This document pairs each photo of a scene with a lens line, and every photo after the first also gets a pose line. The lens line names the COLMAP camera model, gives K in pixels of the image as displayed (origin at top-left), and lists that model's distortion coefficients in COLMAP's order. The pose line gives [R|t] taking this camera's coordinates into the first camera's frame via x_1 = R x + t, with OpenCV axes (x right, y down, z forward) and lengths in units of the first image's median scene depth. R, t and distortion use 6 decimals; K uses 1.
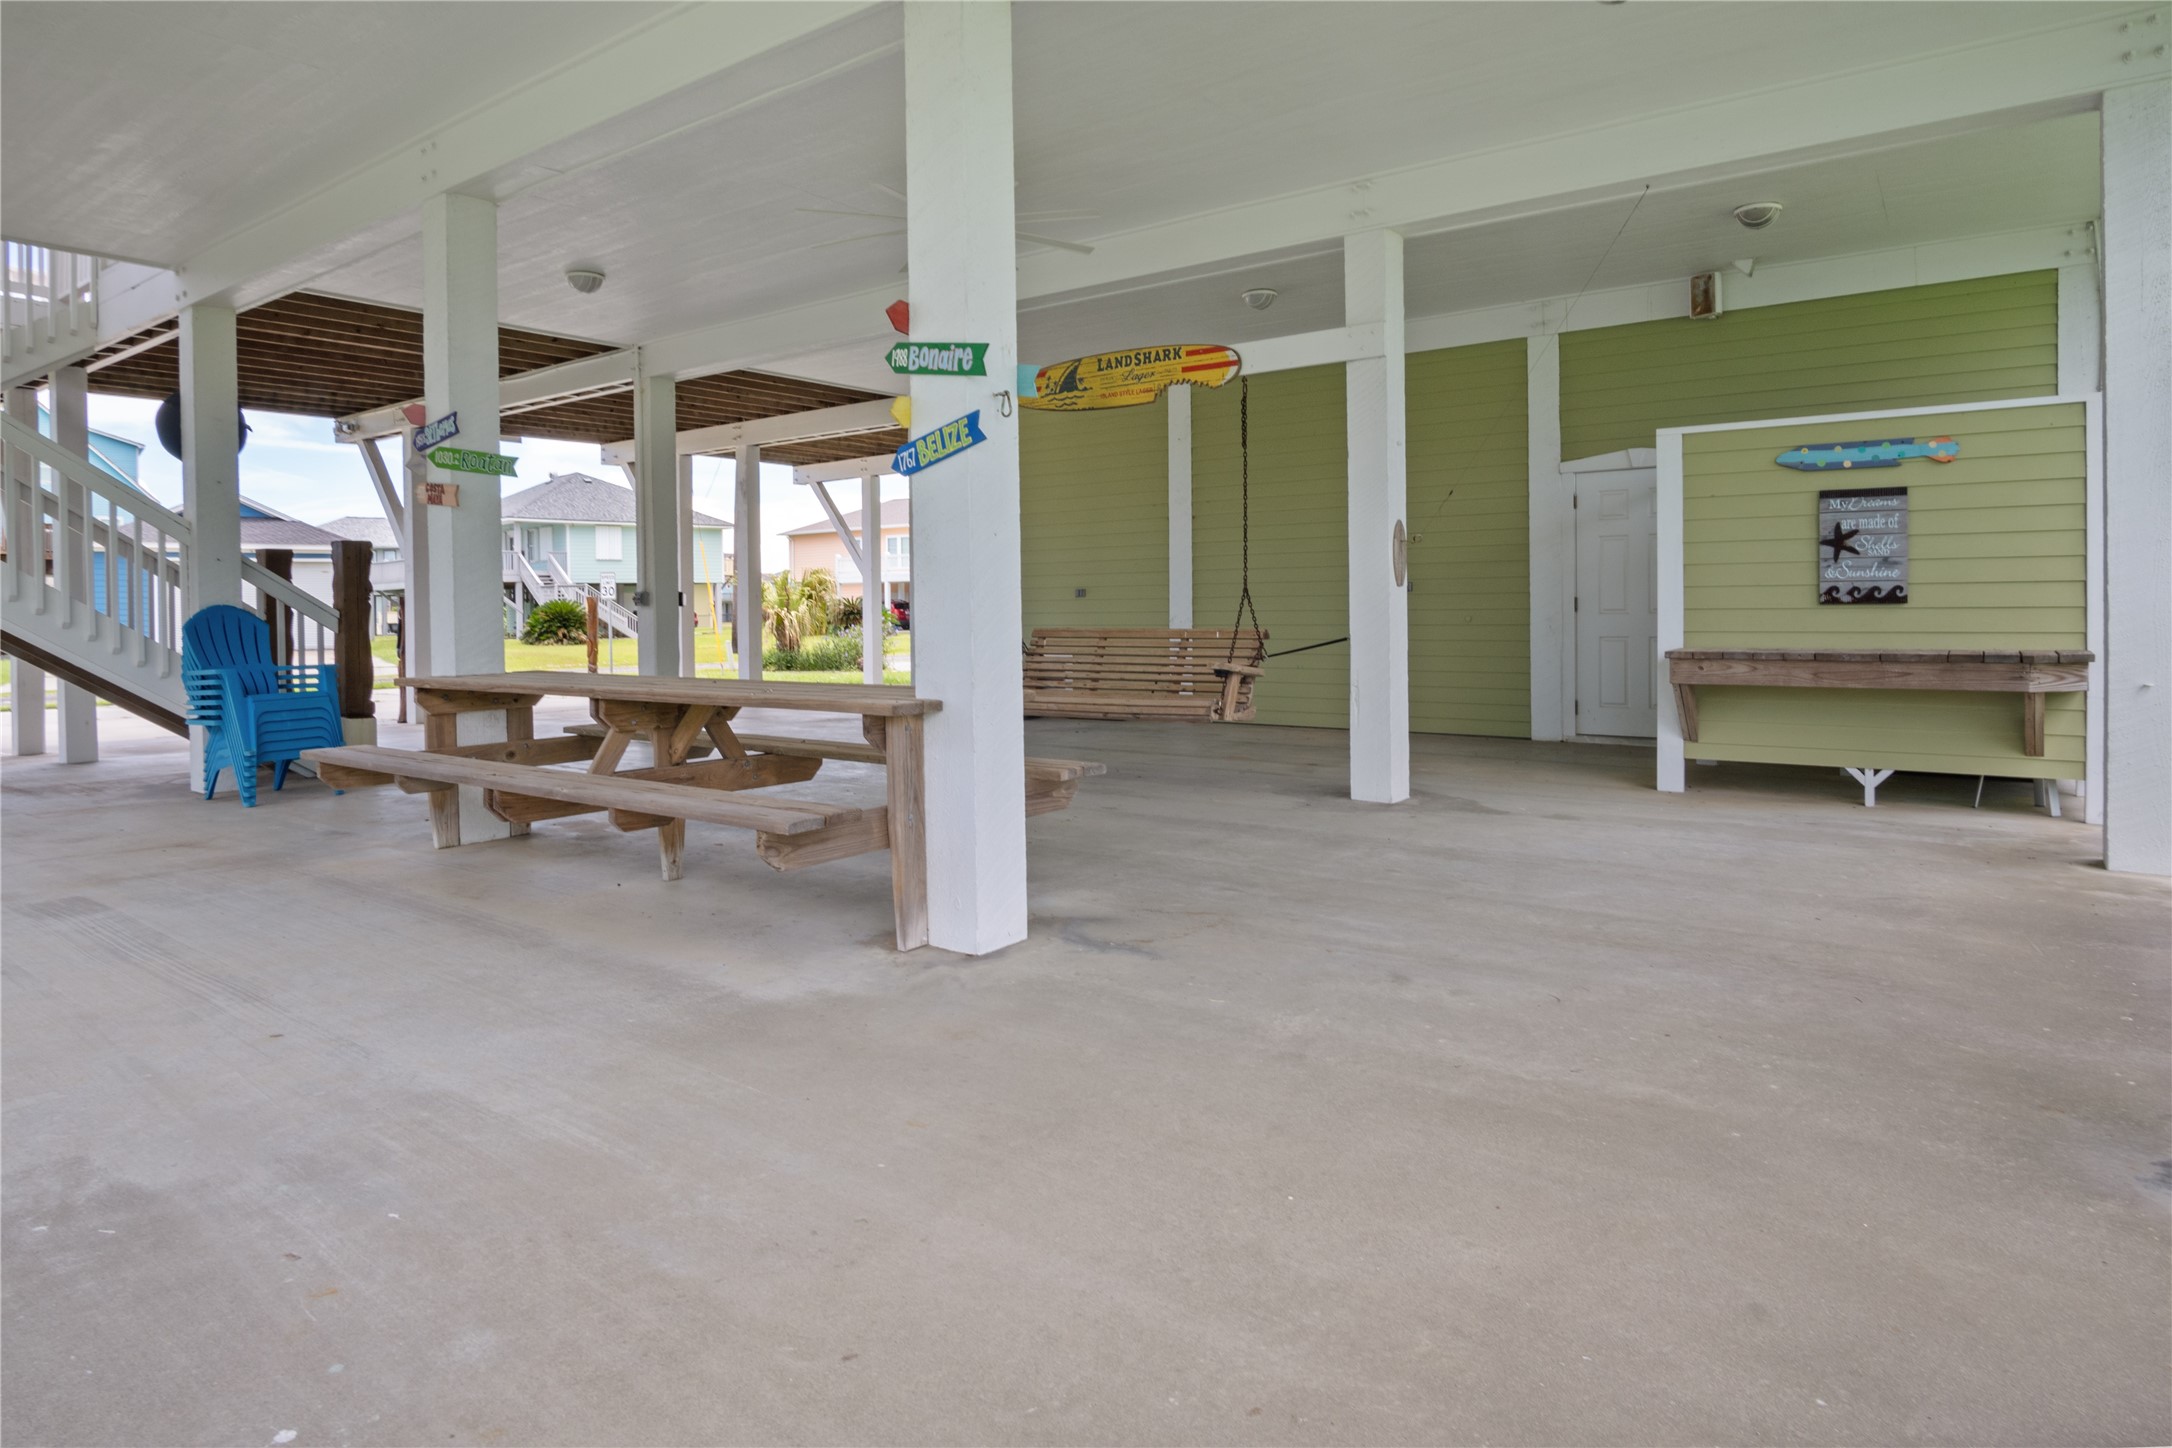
lens RADIAL K [[1206.8, 0, 1093.1], [0, 1206.8, 589.8], [0, 0, 1]] dist [-0.022810, 0.002156]
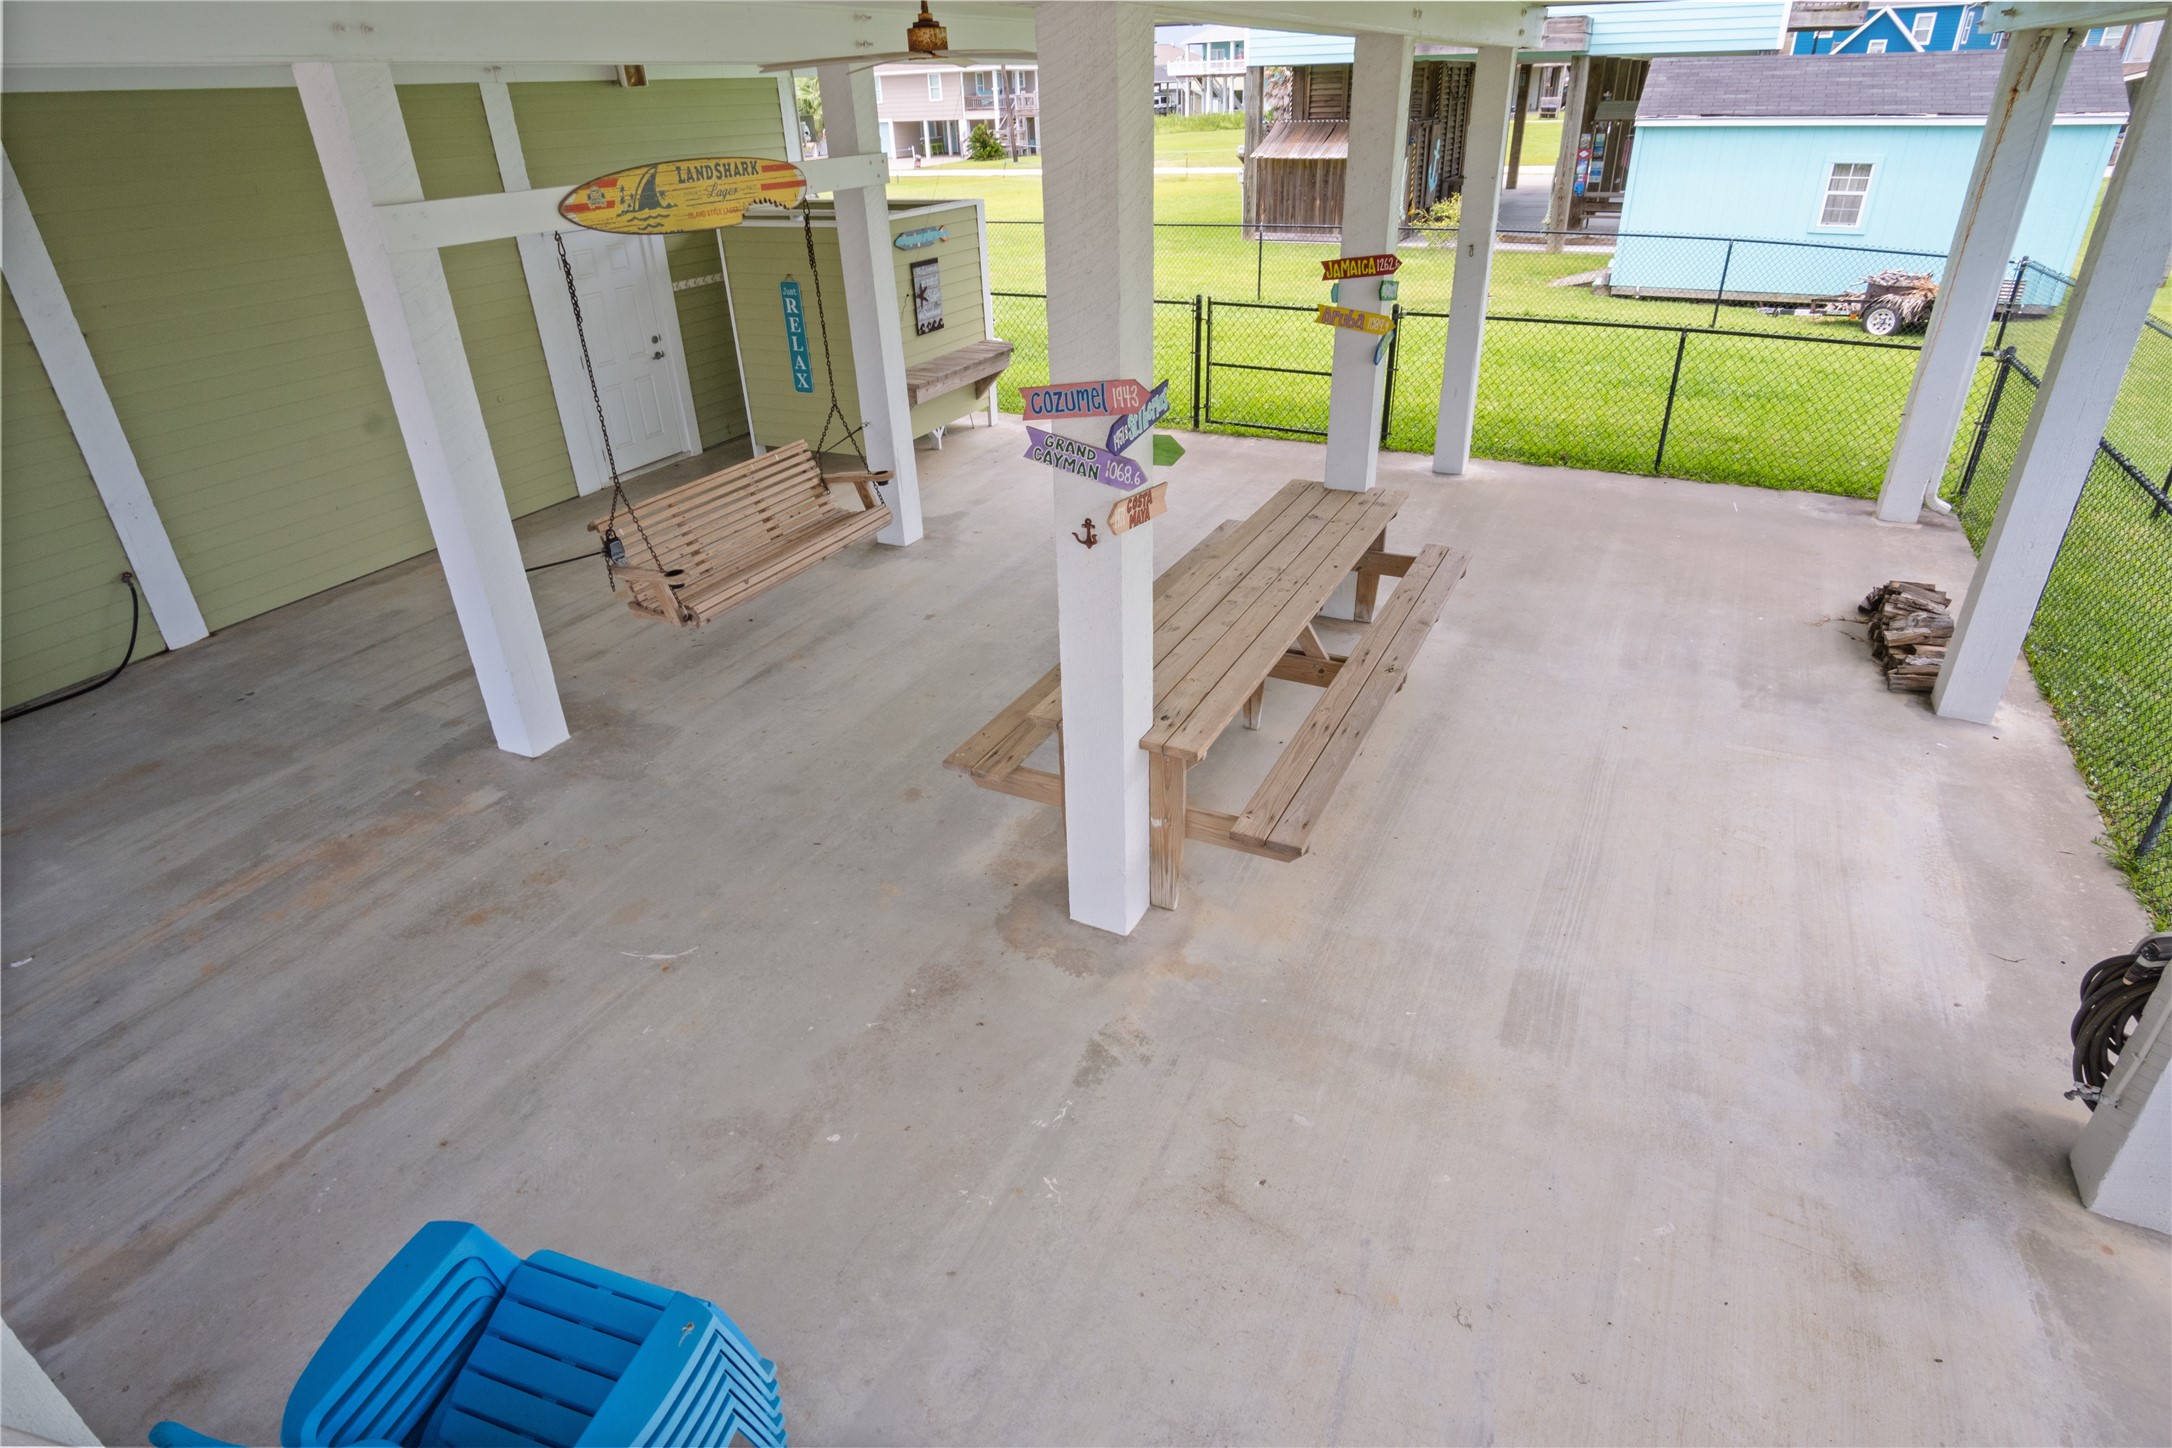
lens RADIAL K [[1175.7, 0, 1094.3], [0, 1175.7, 740.2], [0, 0, 1]] dist [-0.025095, 0.001491]
pose [[-0.168476, -0.466424, 0.868369, -1.104584], [0.023905, 0.878769, 0.476648, -0.263756], [-0.985416, 0.101062, -0.136901, 1.039550]]
